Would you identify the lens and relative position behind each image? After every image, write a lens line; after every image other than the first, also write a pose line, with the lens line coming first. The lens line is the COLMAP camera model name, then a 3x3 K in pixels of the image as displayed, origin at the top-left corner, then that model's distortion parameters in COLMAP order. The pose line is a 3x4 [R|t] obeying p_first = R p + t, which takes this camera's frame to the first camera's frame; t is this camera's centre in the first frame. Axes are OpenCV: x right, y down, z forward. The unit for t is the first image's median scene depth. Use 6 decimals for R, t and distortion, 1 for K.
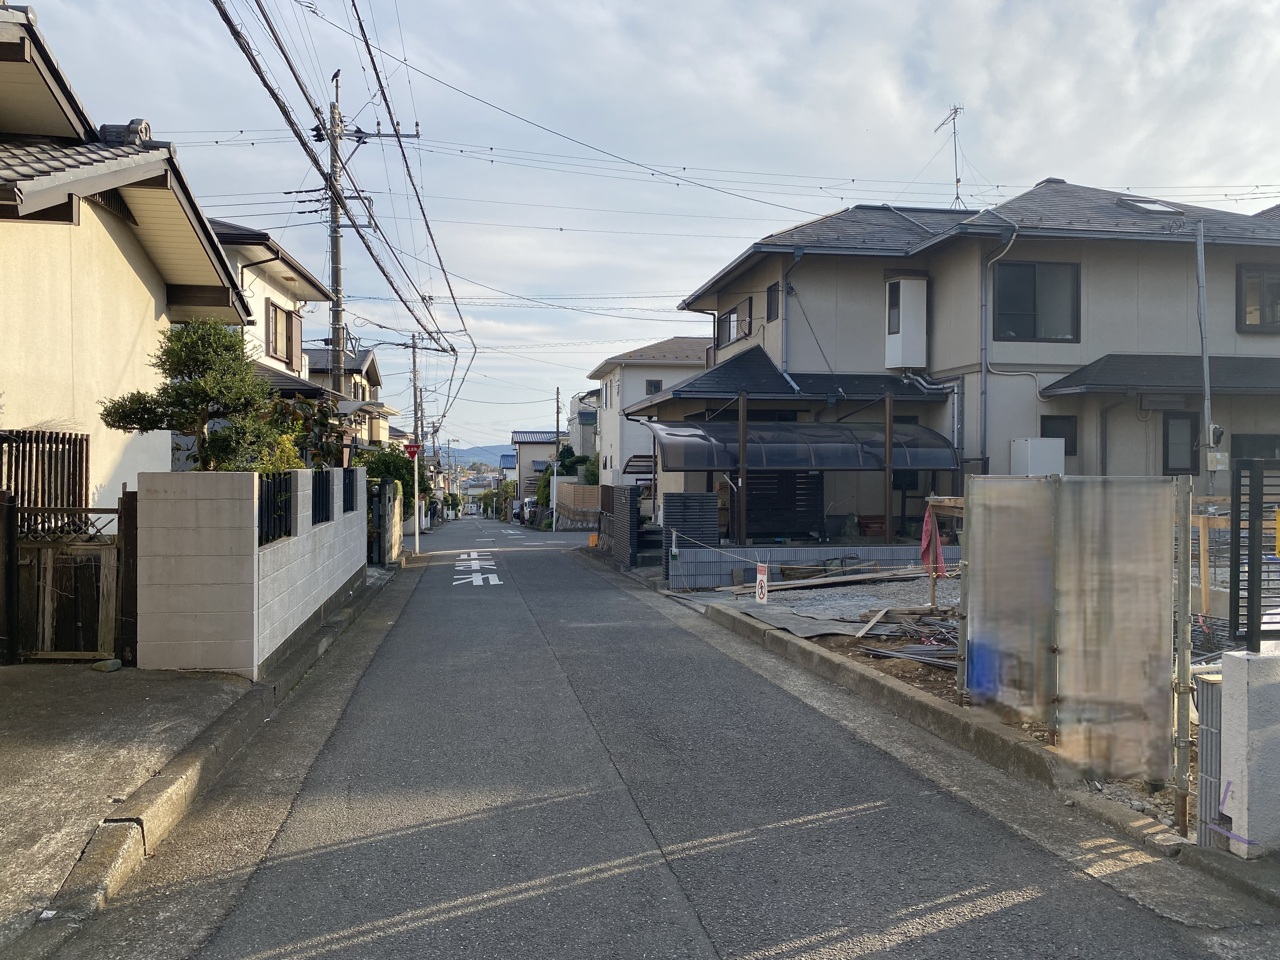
lens RADIAL K [[985.6, 0, 640.2], [0, 985.6, 477.8], [0, 0, 1]] dist [0.084442, -0.011938]
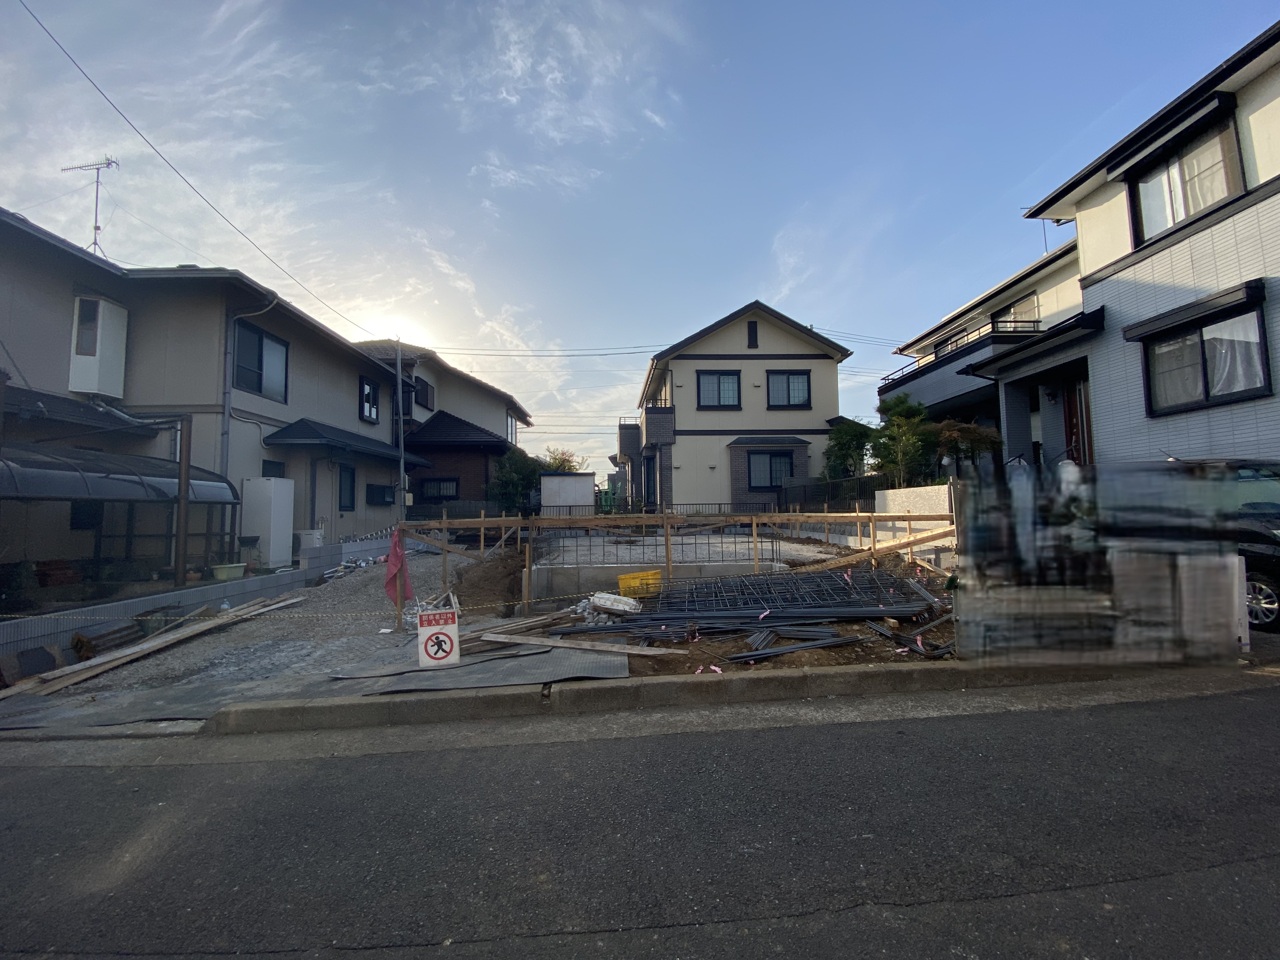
lens RADIAL K [[526.4, 0, 640.4], [0, 526.4, 472.4], [0, 0, 1]] dist [0.012511, -0.007682]
pose [[0.140989, 0.069489, 0.987569, -0.150245], [0.027270, 0.996883, -0.074038, 0.011077], [-0.989636, 0.037370, 0.138654, 0.471041]]
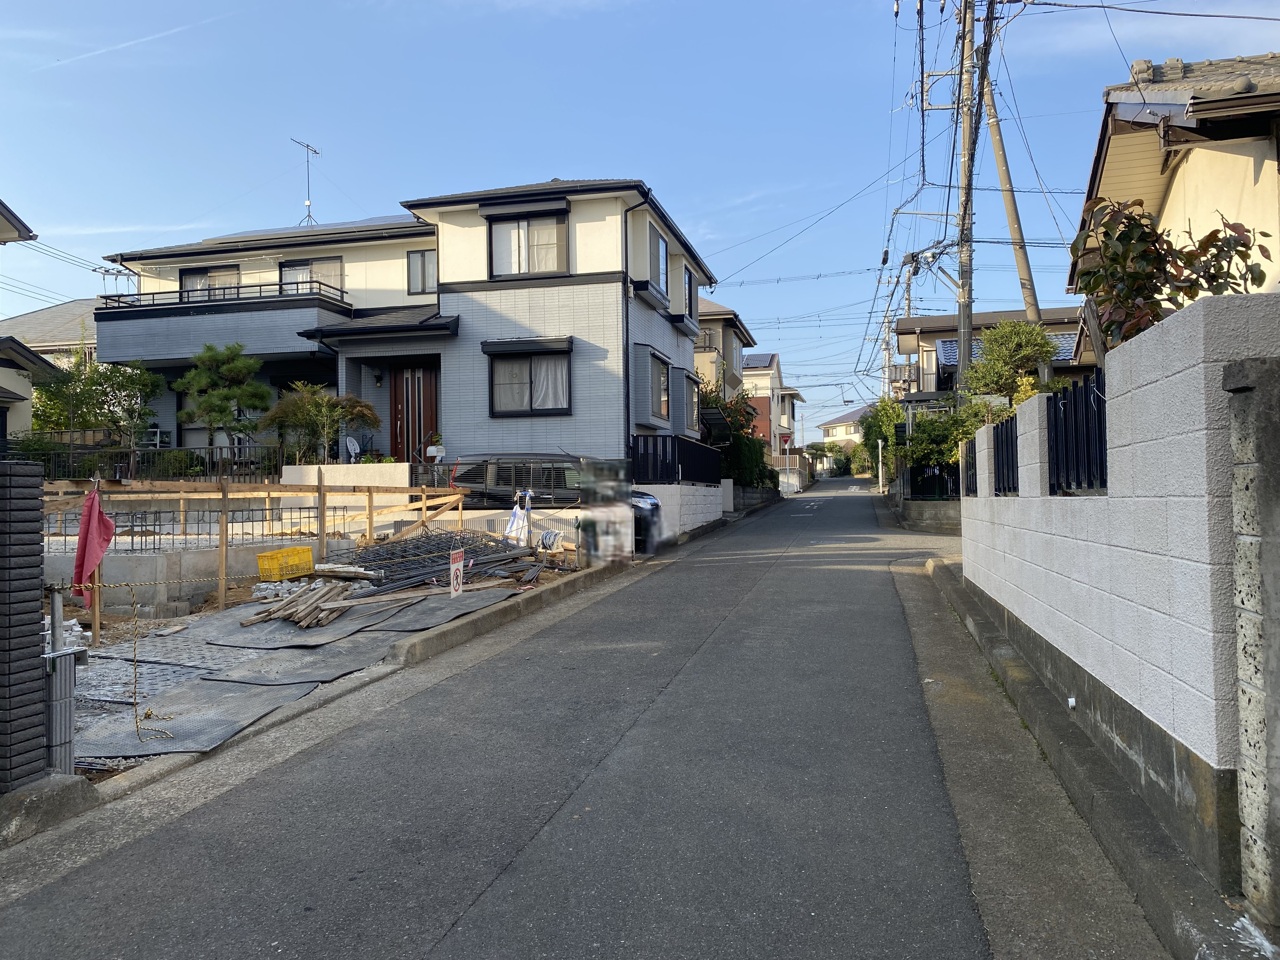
lens RADIAL K [[985.6, 0, 631.5], [0, 985.6, 486.4], [0, 0, 1]] dist [0.084442, -0.011938]
pose [[-0.918708, 0.015591, 0.394631, -0.212810], [0.014963, 0.999877, -0.004669, 0.026899], [-0.394655, 0.001616, -0.918828, 1.101339]]
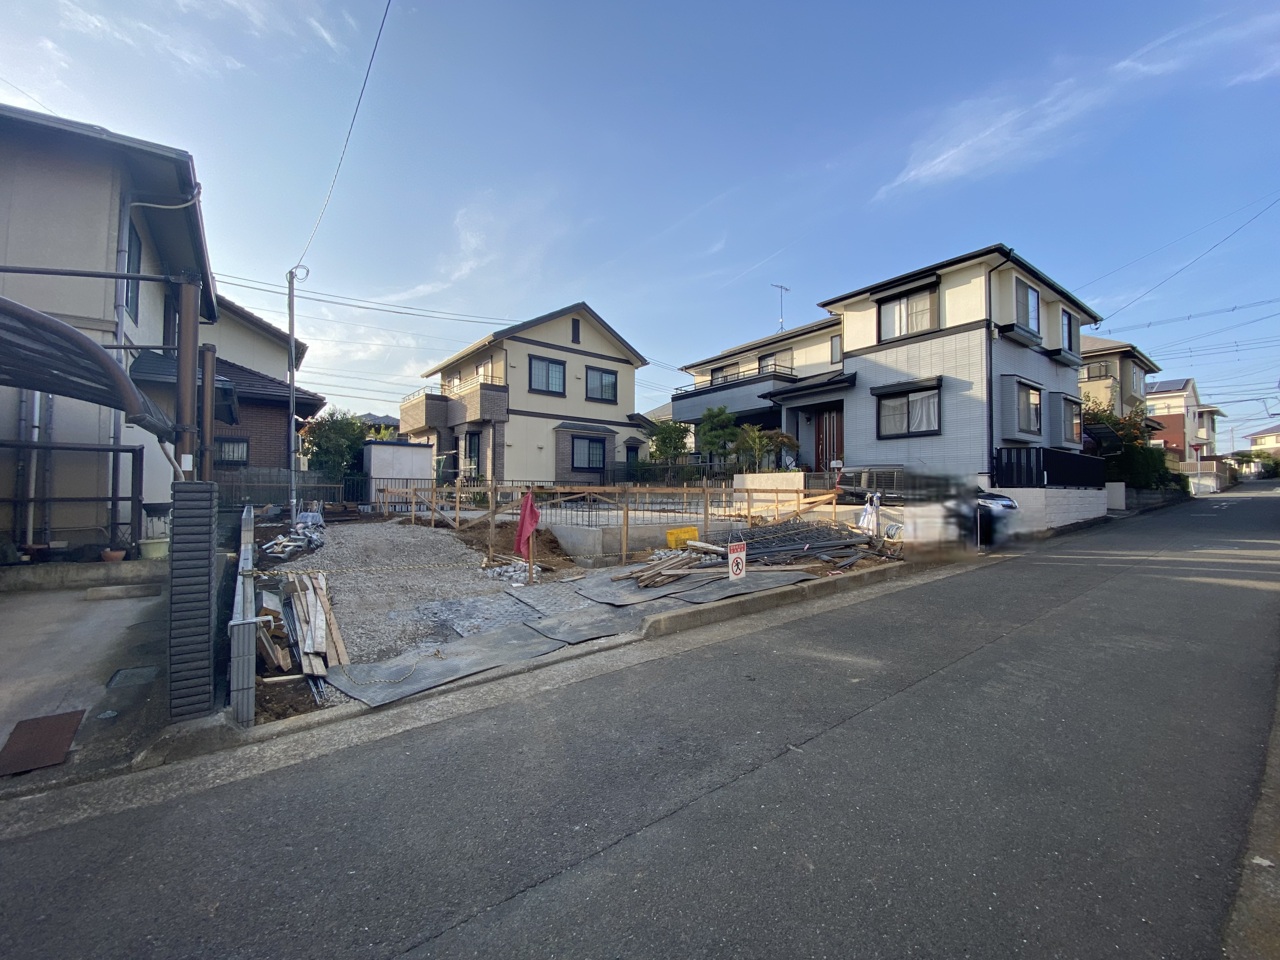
lens RADIAL K [[526.4, 0, 635.3], [0, 526.4, 483.6], [0, 0, 1]] dist [0.012511, -0.007682]
pose [[-0.465901, 0.013029, 0.884741, -0.198595], [0.003756, 0.999912, -0.012747, 0.021527], [-0.884829, -0.002615, -0.465909, 0.864143]]
